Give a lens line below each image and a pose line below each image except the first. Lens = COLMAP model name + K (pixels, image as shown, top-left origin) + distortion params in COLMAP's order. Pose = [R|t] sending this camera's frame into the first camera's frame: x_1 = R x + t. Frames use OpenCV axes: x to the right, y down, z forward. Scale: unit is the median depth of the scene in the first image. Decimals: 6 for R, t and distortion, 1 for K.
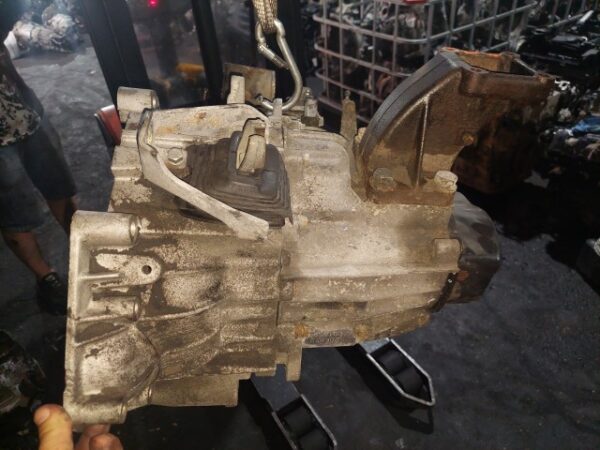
lens RADIAL K [[446.9, 0, 304.3], [0, 446.9, 236.7], [0, 0, 1]] dist [0.053245, -0.009865]
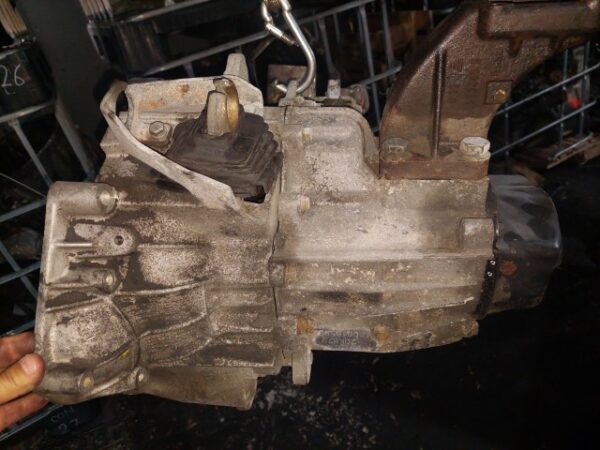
lens RADIAL K [[446.9, 0, 312.5], [0, 446.9, 243.7], [0, 0, 1]] dist [0.053245, -0.009865]
pose [[0.955470, -0.010942, -0.294886, 0.282966], [-0.015826, 0.995974, -0.088235, 0.131468], [0.294664, 0.088973, 0.951450, 0.150465]]
